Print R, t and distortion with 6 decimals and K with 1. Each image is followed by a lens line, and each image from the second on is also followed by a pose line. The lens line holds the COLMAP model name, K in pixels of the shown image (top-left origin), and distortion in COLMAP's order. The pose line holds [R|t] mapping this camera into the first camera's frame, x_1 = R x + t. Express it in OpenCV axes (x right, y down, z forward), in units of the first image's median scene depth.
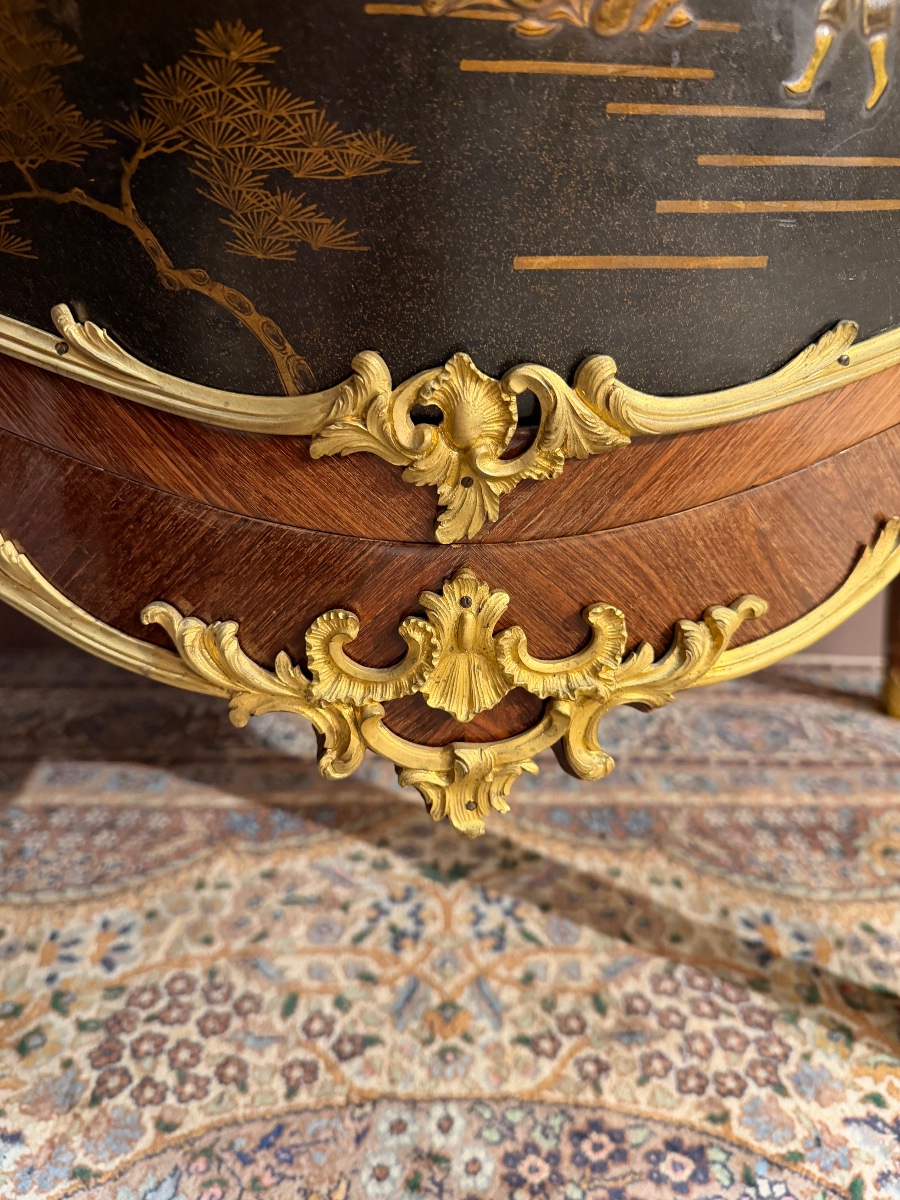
lens RADIAL K [[874.7, 0, 460.9], [0, 874.7, 641.5], [0, 0, 1]] dist [-0.012739, -0.003535]
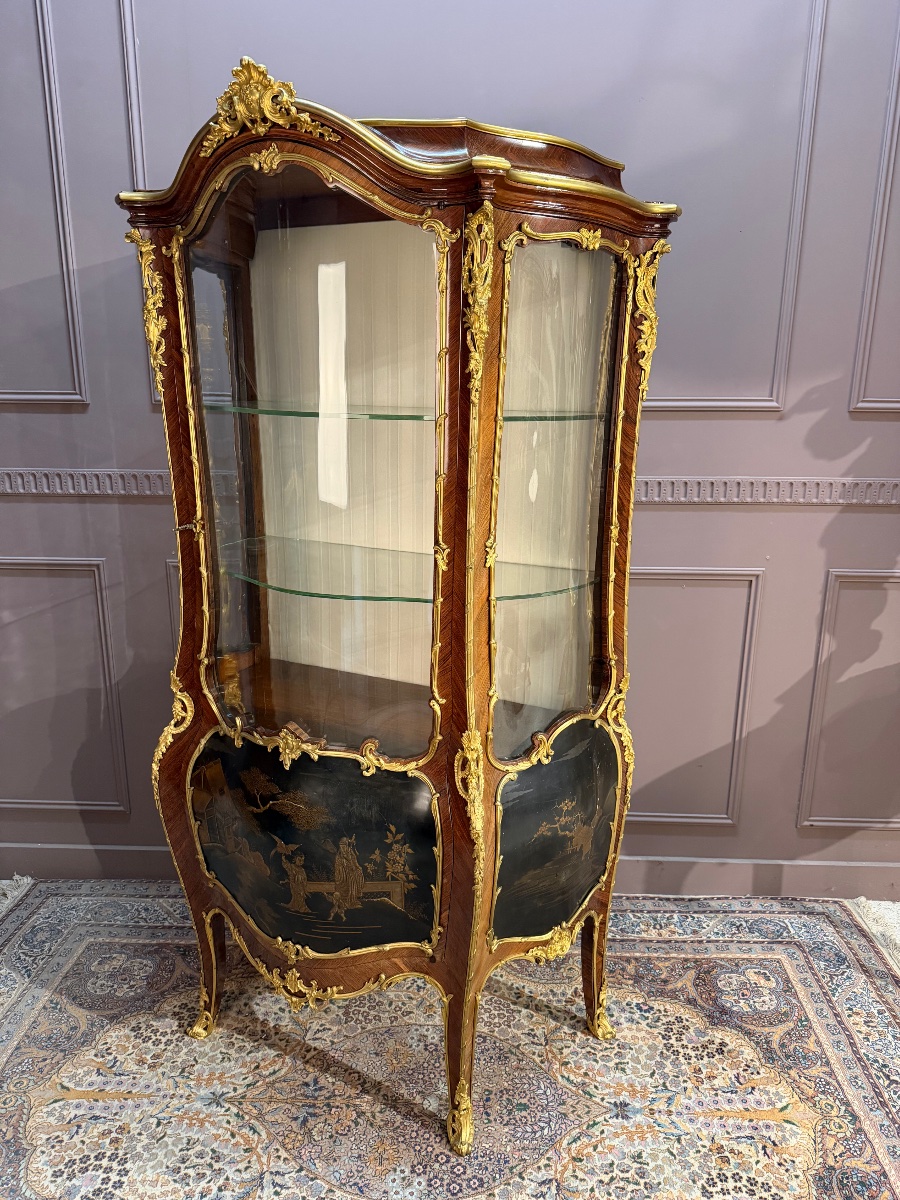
lens RADIAL K [[874.7, 0, 455.8], [0, 874.7, 587.8], [0, 0, 1]] dist [-0.012739, -0.003535]
pose [[0.997609, -0.002530, -0.069065, 0.406774], [-0.010477, 0.982244, -0.187317, -0.752698], [0.068312, 0.187593, 0.979869, -3.465536]]
